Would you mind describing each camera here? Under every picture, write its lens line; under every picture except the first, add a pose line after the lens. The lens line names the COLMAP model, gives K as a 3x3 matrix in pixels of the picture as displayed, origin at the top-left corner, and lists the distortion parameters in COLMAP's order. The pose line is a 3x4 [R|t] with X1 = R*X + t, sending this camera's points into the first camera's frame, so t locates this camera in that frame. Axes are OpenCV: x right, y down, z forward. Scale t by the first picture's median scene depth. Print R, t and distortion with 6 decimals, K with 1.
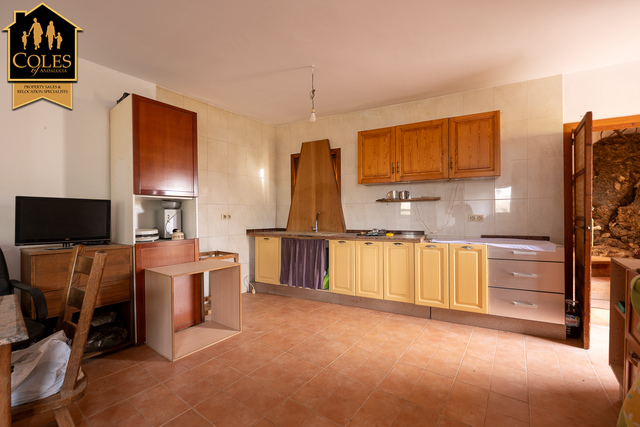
lens RADIAL K [[270.8, 0, 320.0], [0, 270.8, 213.5], [0, 0, 1]] dist [-0.002315, -0.000387]
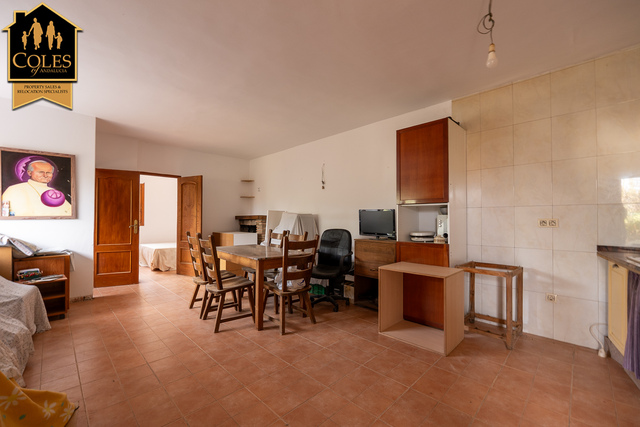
lens RADIAL K [[273.9, 0, 320.0], [0, 273.9, 213.5], [0, 0, 1]] dist [0.000768, 0.000079]
pose [[-0.158451, -0.012291, -0.987290, 0.652077], [0.005663, 0.999895, -0.013357, -0.009707], [0.987351, -0.007707, -0.158364, 0.751526]]
